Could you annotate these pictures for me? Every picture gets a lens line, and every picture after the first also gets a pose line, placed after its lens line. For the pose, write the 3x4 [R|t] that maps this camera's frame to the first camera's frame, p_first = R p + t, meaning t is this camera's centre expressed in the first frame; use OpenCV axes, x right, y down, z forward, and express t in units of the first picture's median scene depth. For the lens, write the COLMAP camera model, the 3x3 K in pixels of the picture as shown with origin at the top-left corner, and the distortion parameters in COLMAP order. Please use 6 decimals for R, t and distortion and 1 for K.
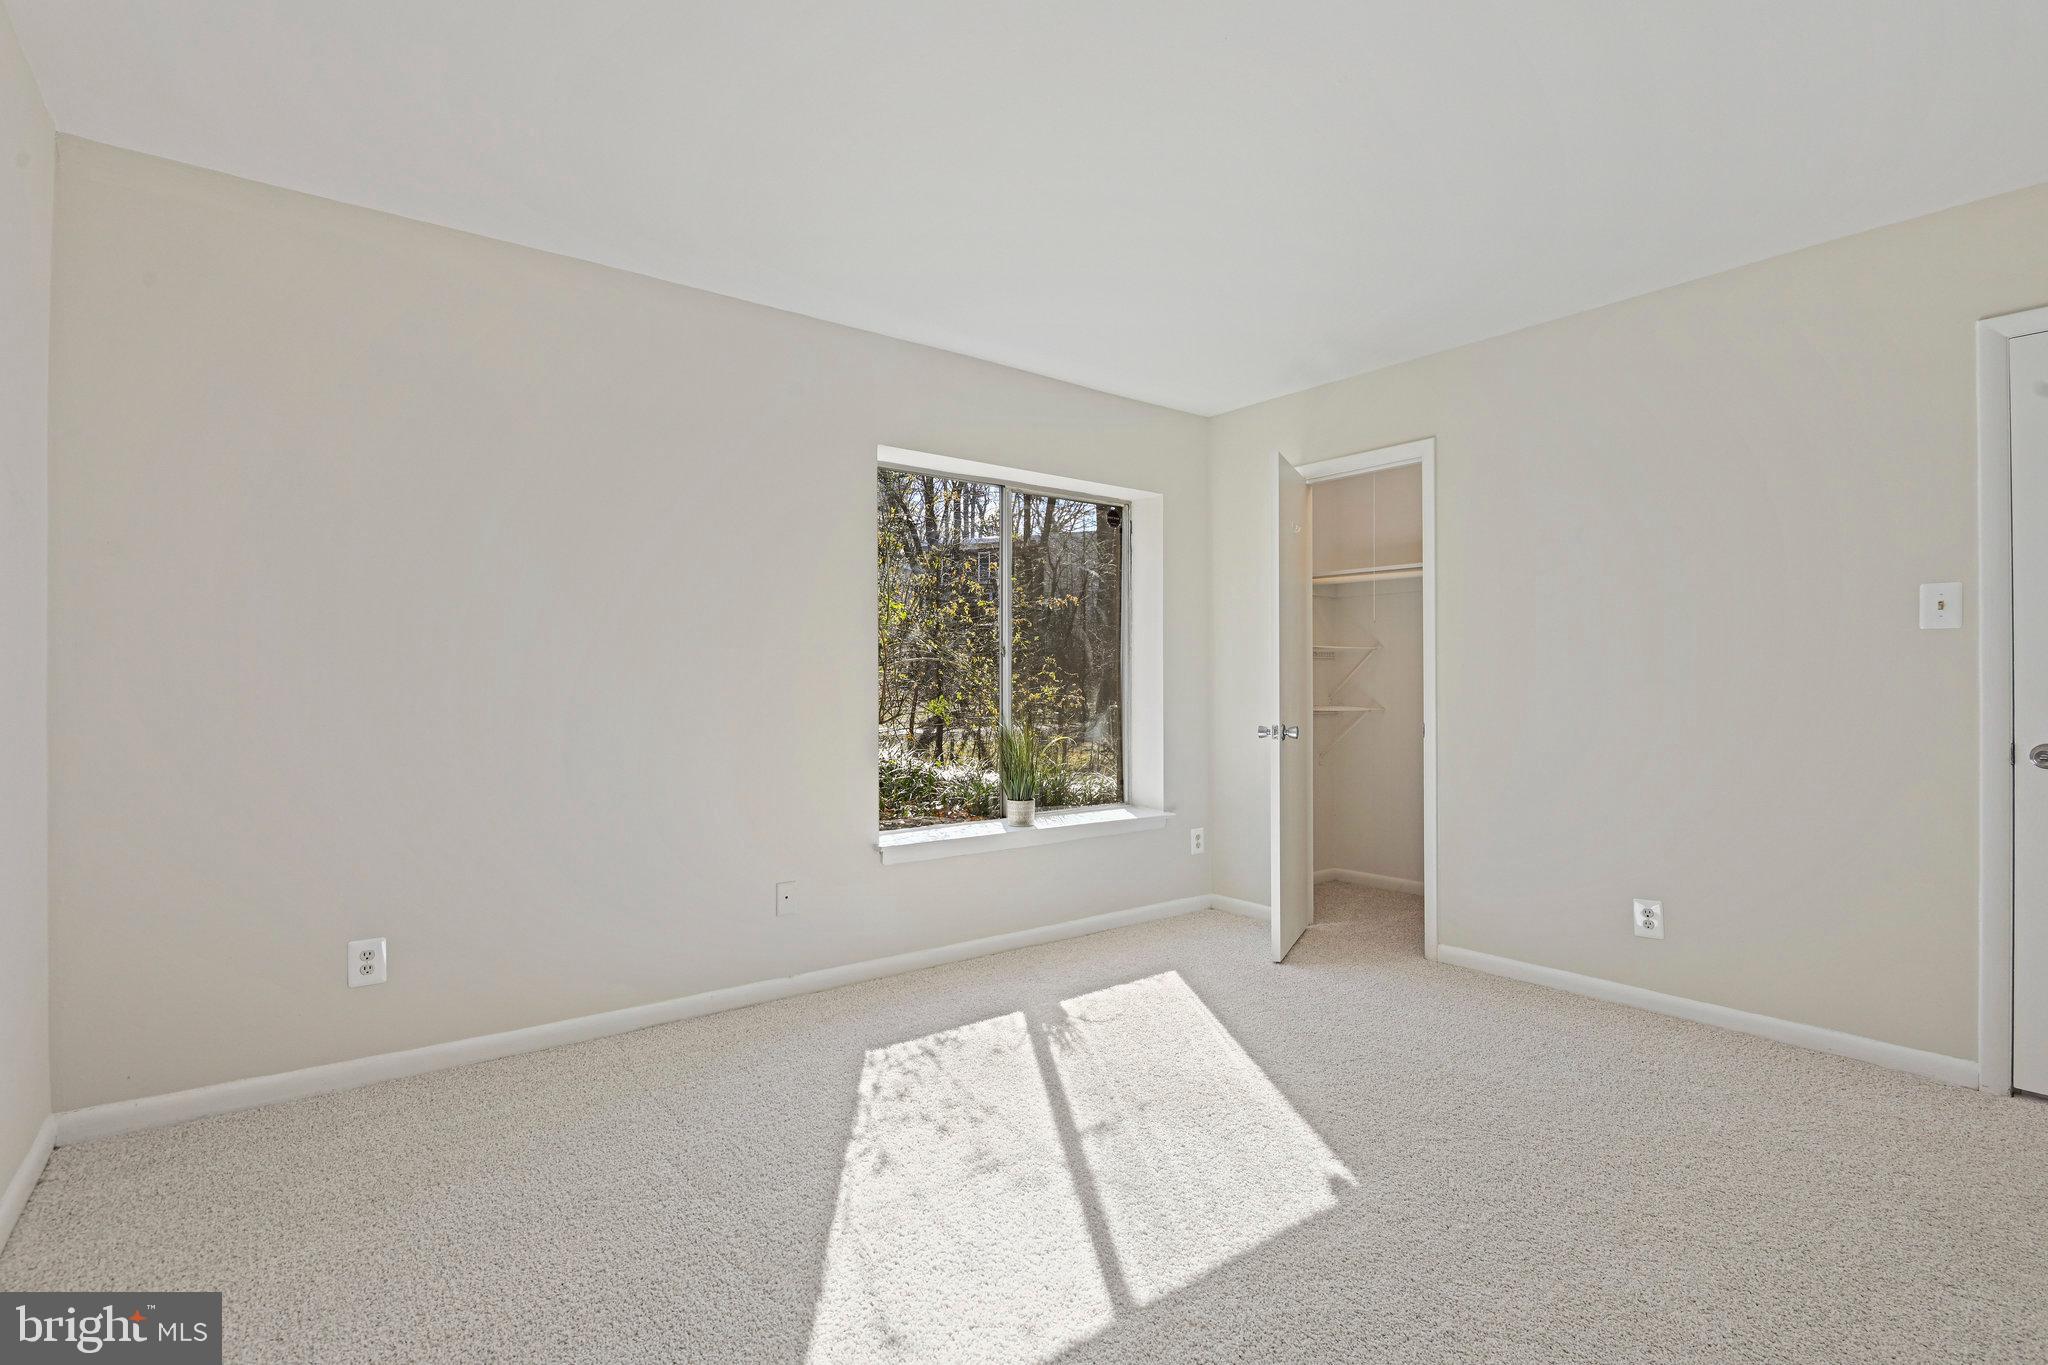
lens RADIAL K [[953.1, 0, 1020.9], [0, 953.1, 674.8], [0, 0, 1]] dist [-0.016466, -0.001019]
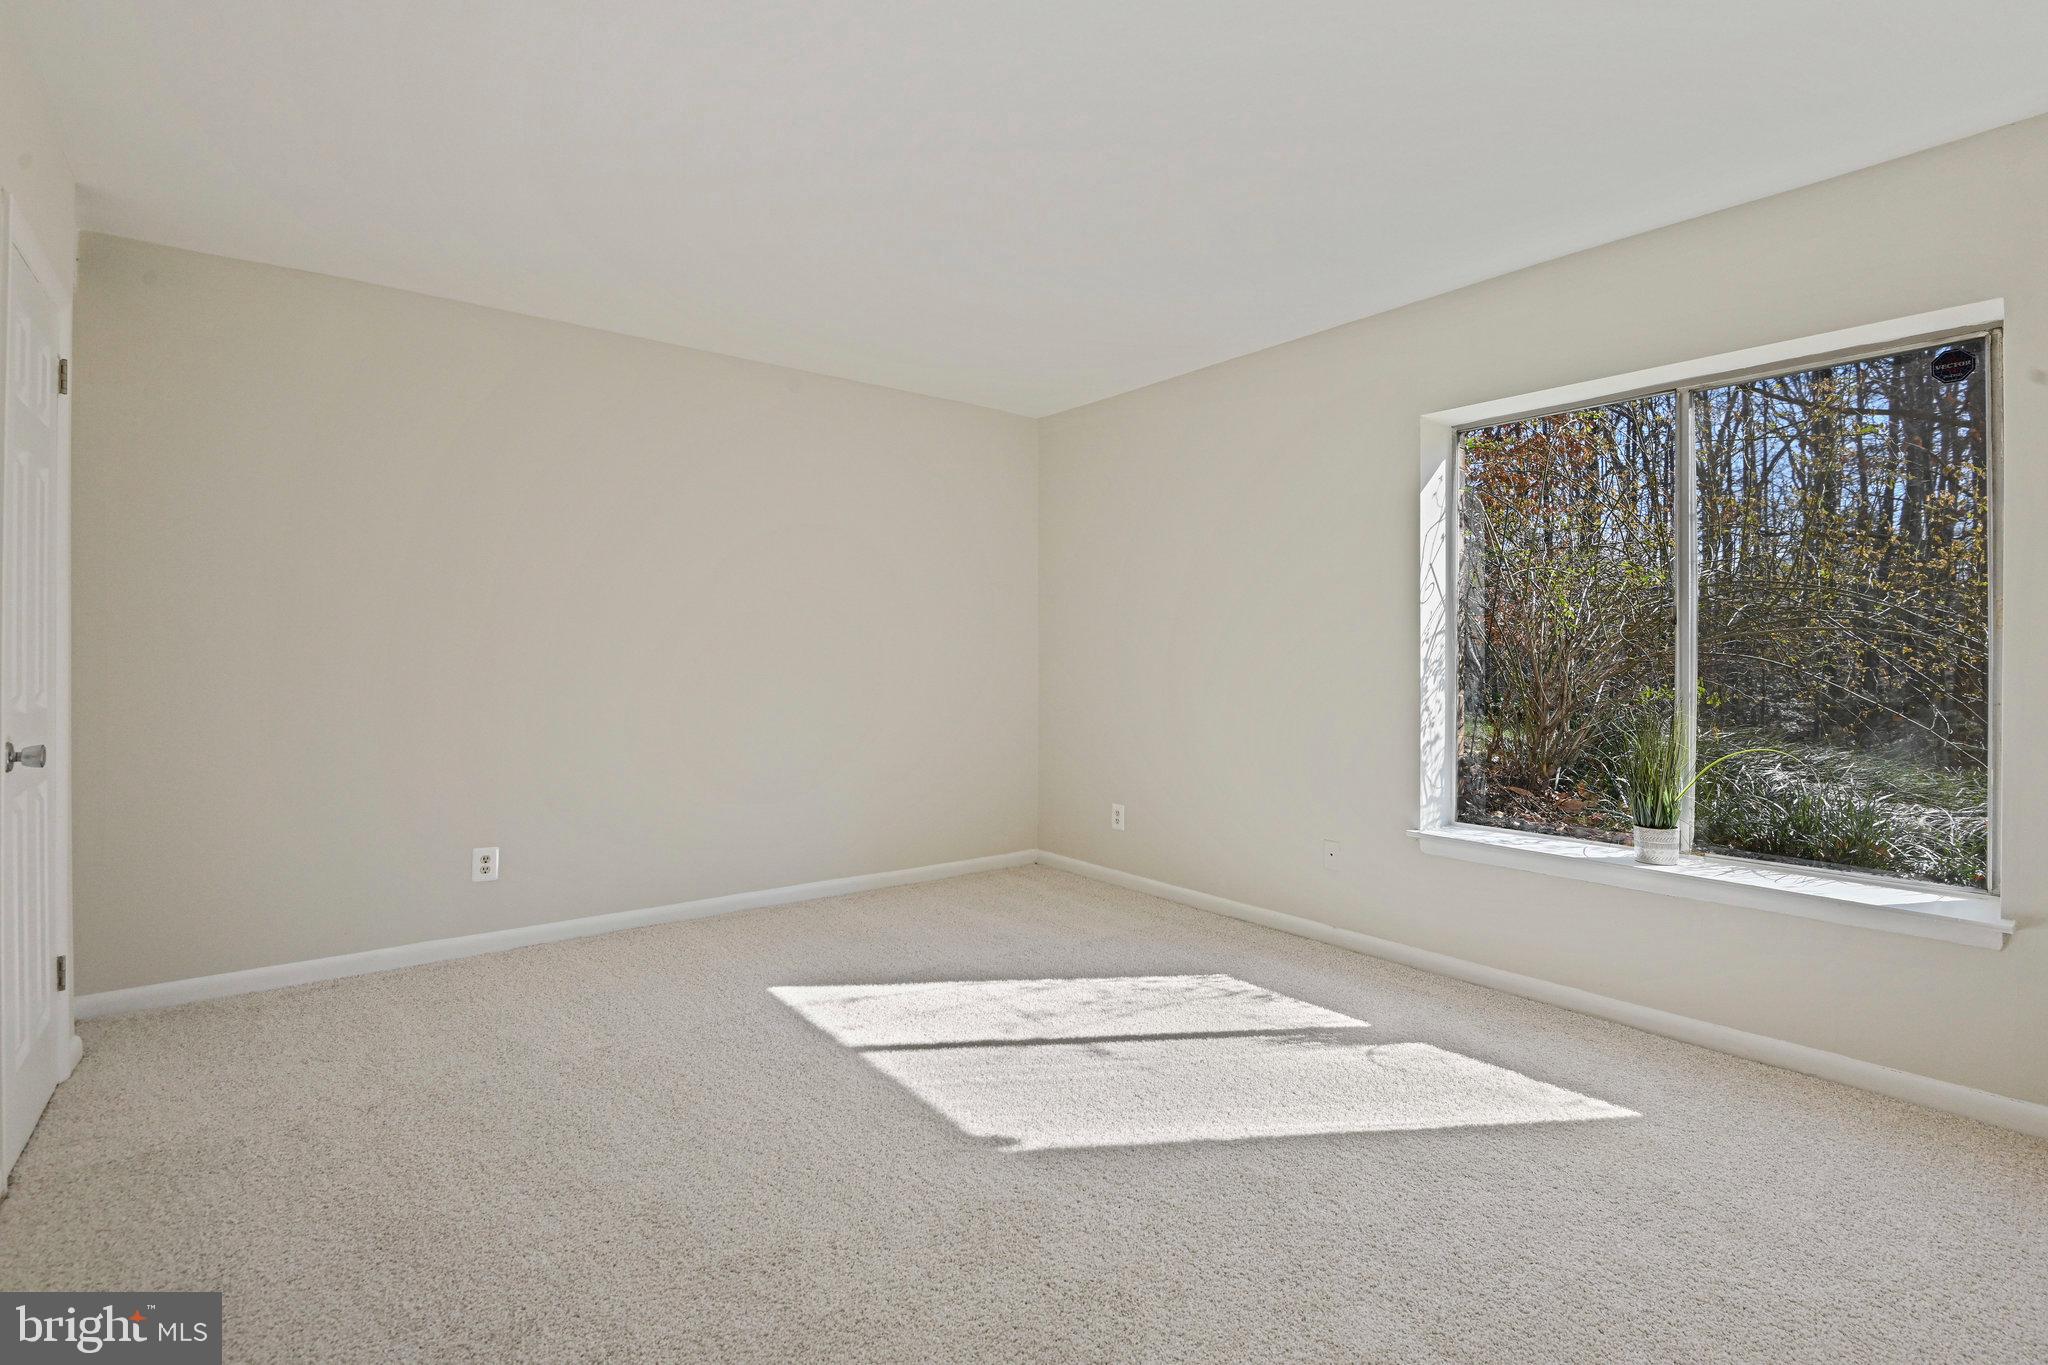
lens RADIAL K [[953.1, 0, 1020.9], [0, 953.1, 674.8], [0, 0, 1]] dist [-0.016466, -0.001019]
pose [[0.012285, 0.021510, -0.999693, 1.098296], [0.005055, 0.999754, 0.021573, -0.002750], [0.999912, -0.005319, 0.012173, 0.802404]]
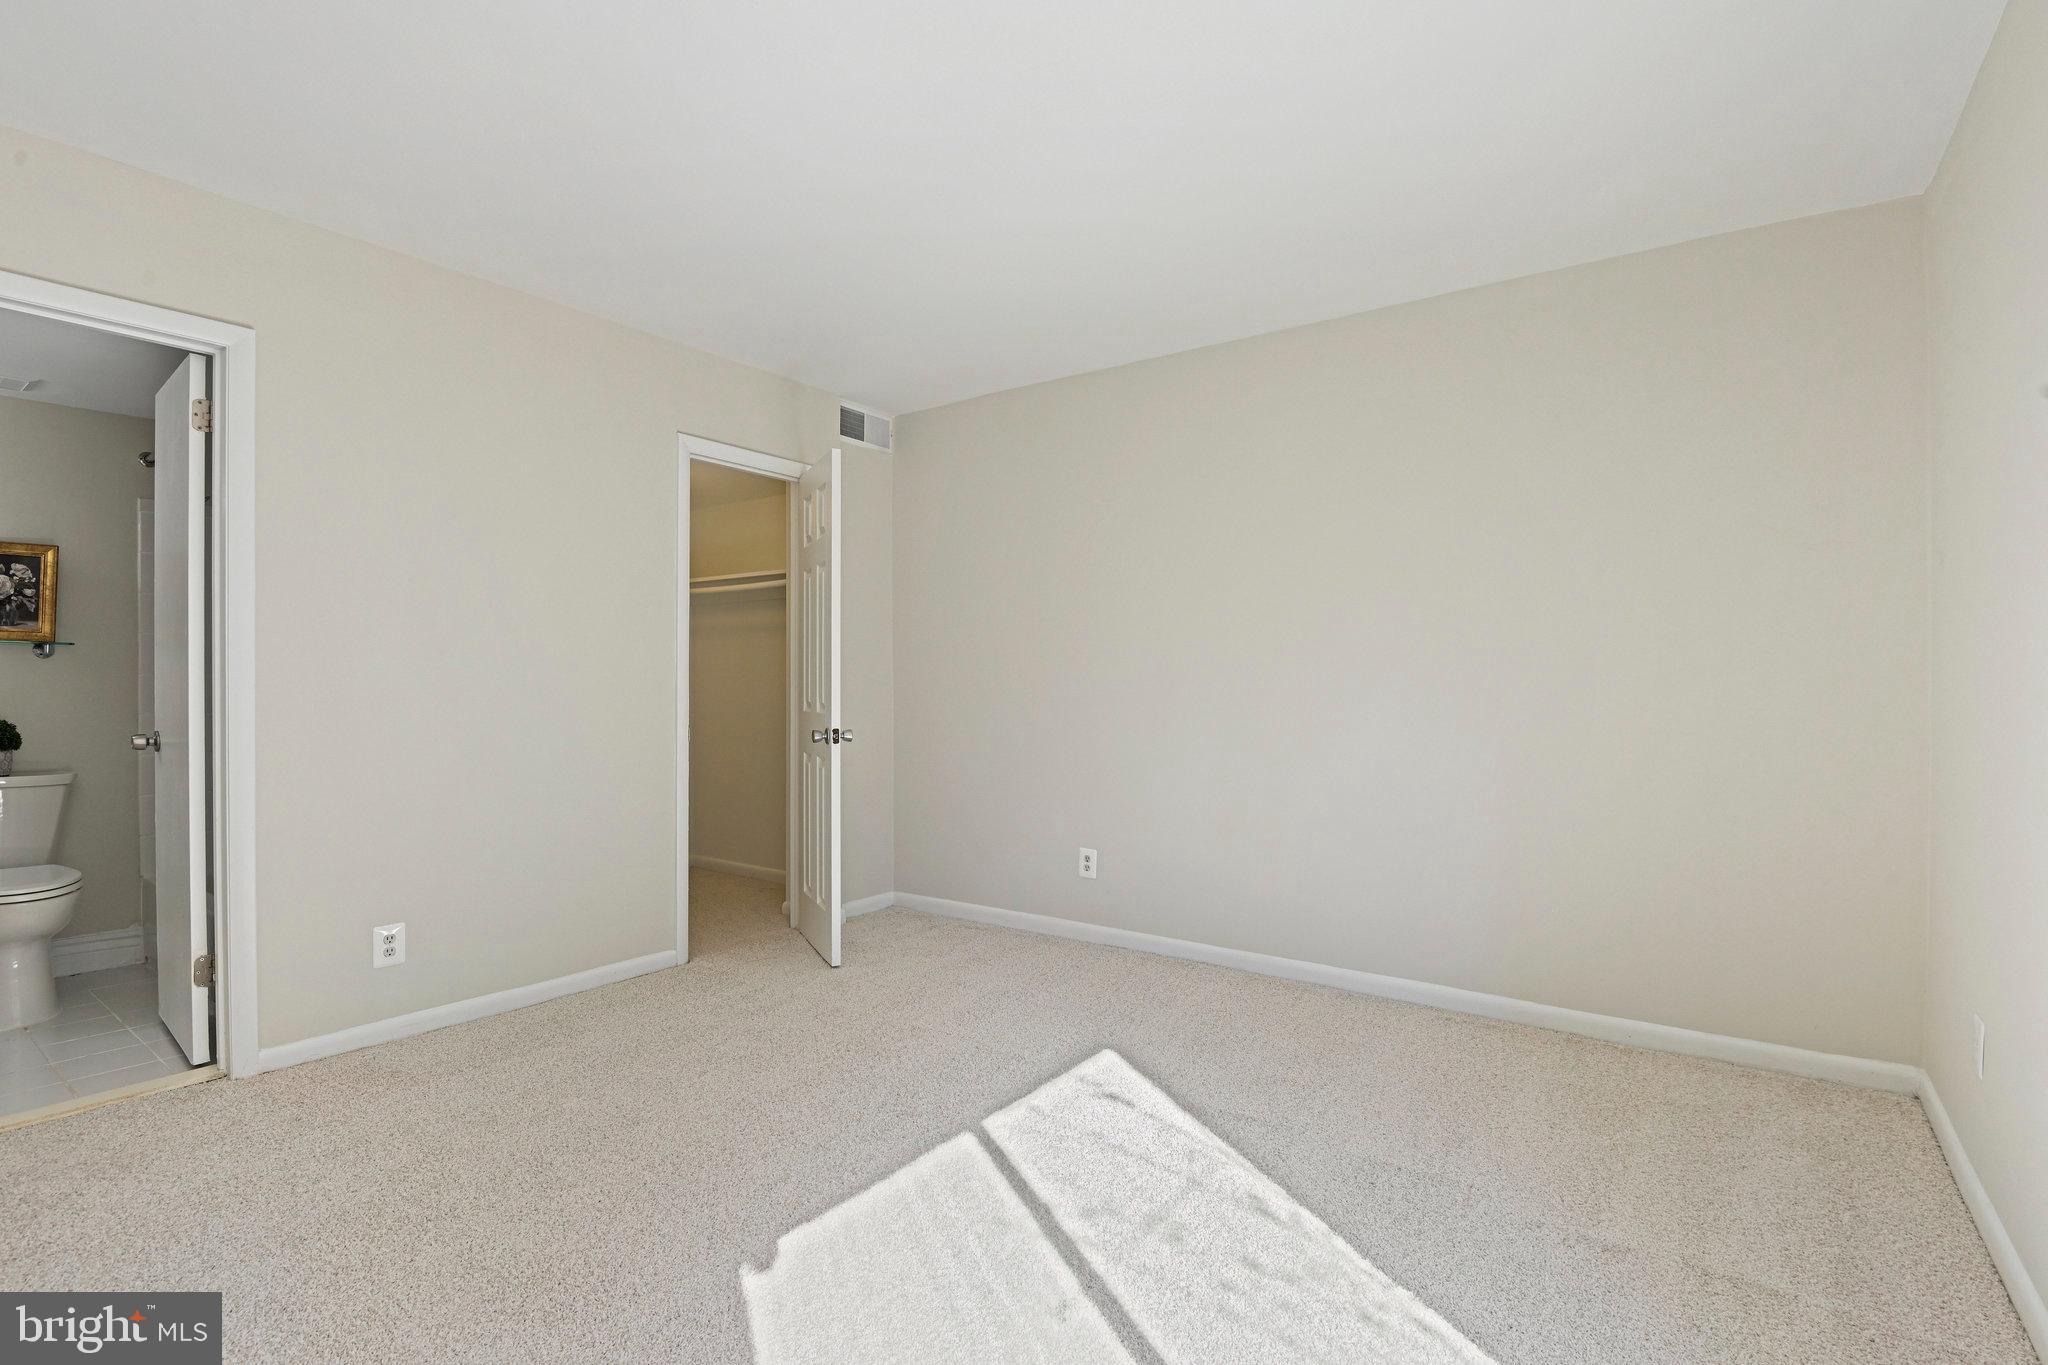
lens RADIAL K [[953.1, 0, 1020.9], [0, 953.1, 674.8], [0, 0, 1]] dist [-0.016466, -0.001019]
pose [[-0.961383, -0.001823, -0.275207, 0.279905], [0.002193, 0.999896, -0.014283, 0.006784], [0.275204, -0.014335, -0.961279, 1.525362]]
